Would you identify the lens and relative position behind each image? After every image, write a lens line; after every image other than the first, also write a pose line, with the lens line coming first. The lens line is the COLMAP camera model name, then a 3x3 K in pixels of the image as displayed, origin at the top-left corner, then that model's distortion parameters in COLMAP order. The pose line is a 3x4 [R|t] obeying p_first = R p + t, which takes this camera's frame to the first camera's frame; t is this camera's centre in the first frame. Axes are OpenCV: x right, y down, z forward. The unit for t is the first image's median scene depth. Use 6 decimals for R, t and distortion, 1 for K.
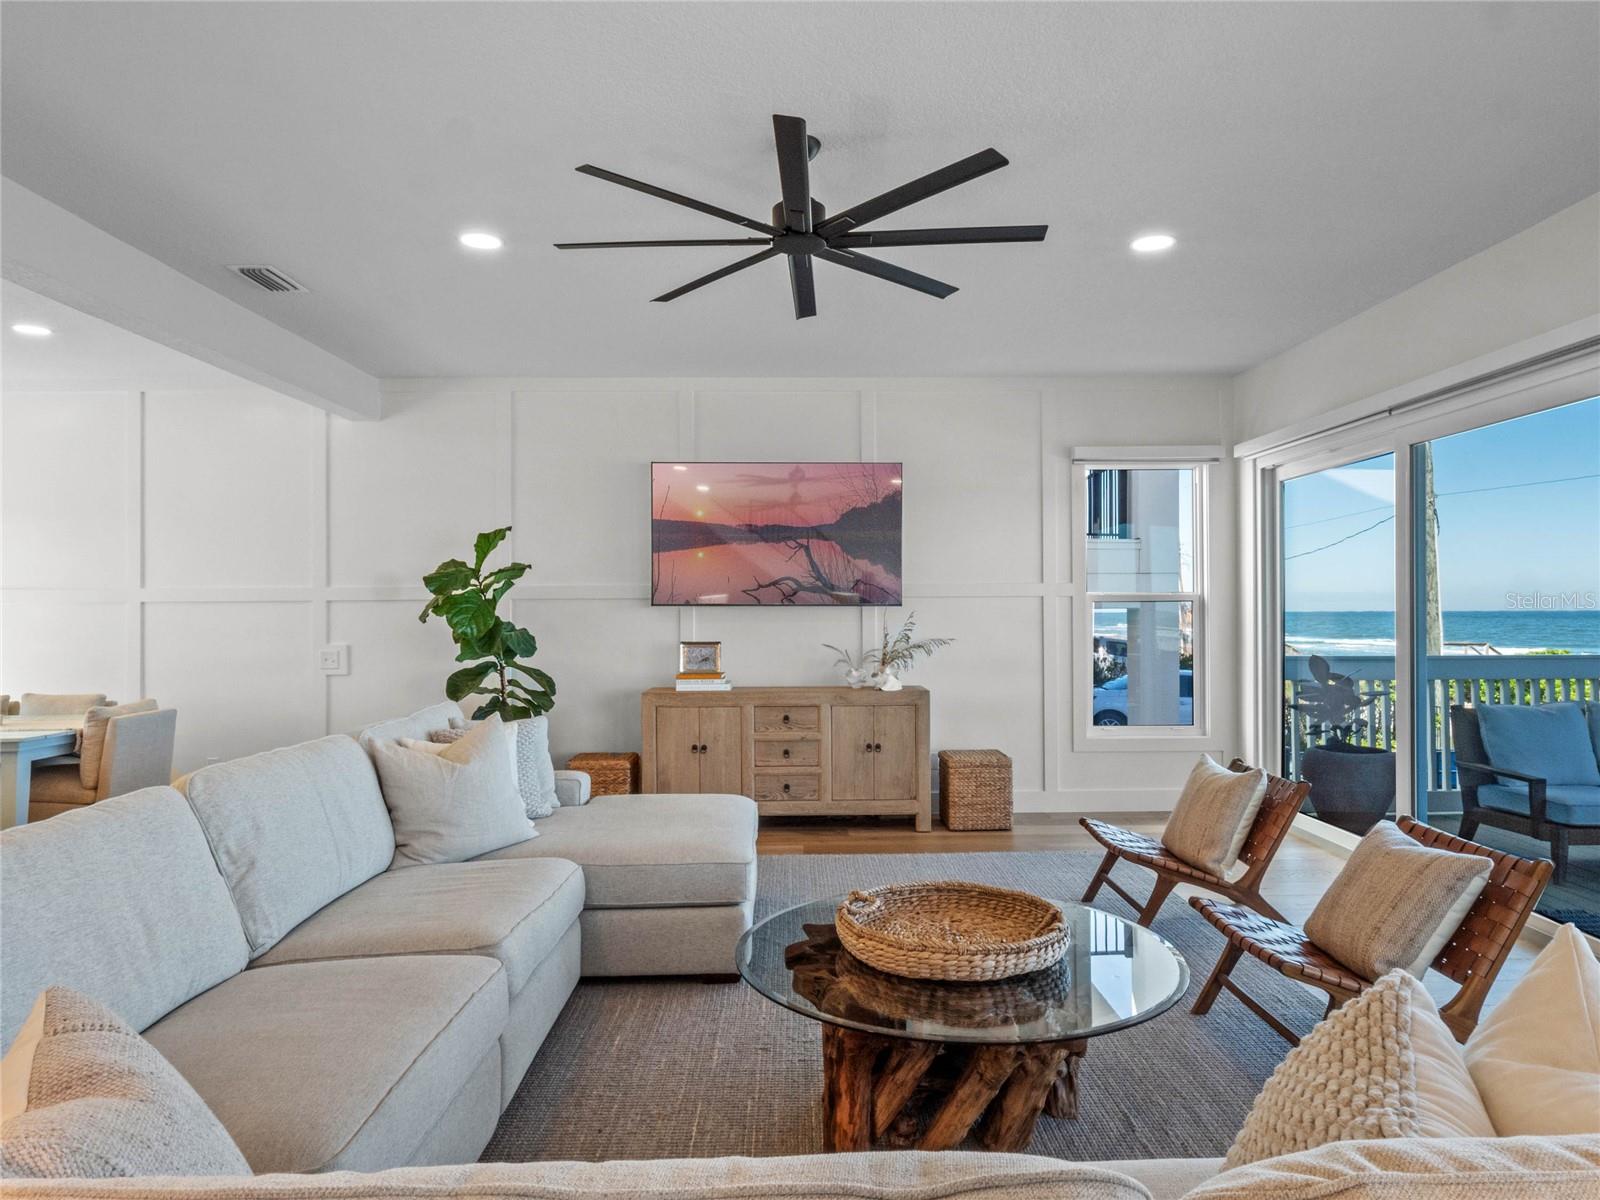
lens RADIAL K [[989.2, 0, 813.2], [0, 989.2, 601.0], [0, 0, 1]] dist [0.003559, -0.003669]
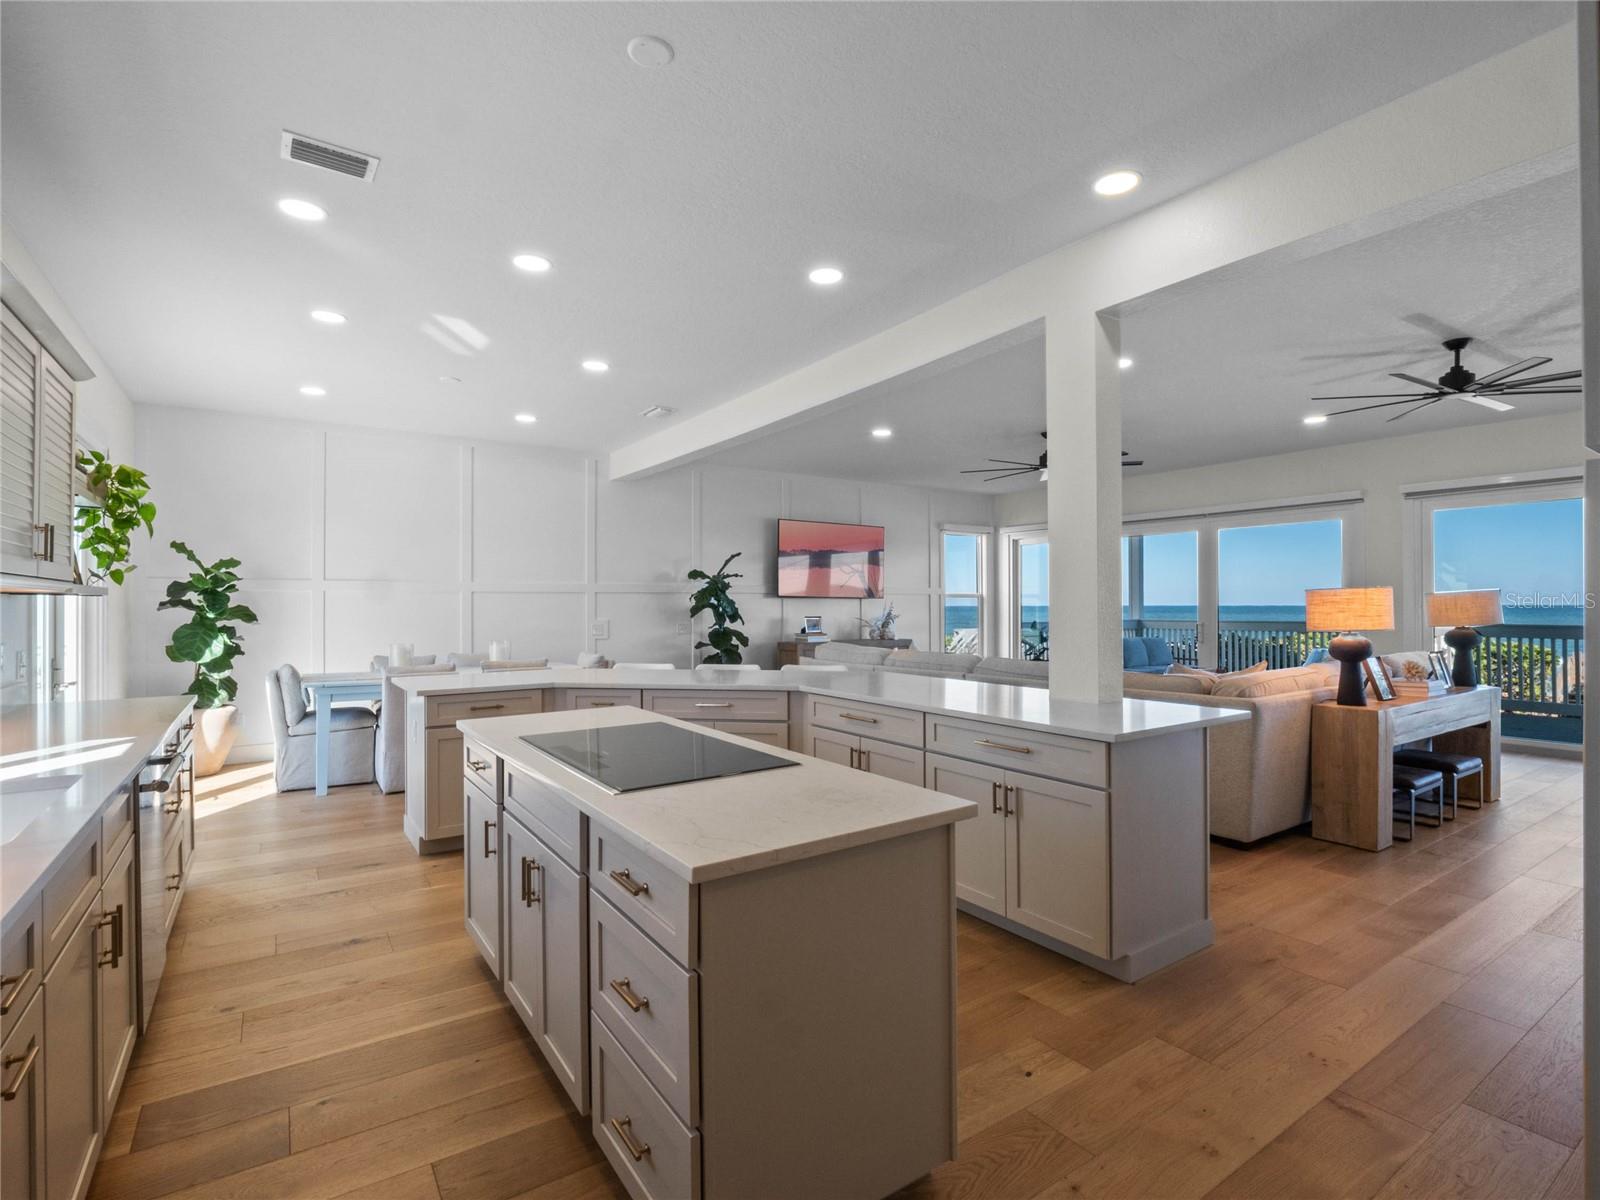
lens RADIAL K [[785.2, 0, 812.4], [0, 785.2, 597.9], [0, 0, 1]] dist [-0.011315, -0.002357]
pose [[0.833249, 0.008681, 0.552829, -0.965036], [-0.007667, 0.999962, -0.004147, 0.011911], [-0.552844, -0.000783, 0.833284, -0.254078]]
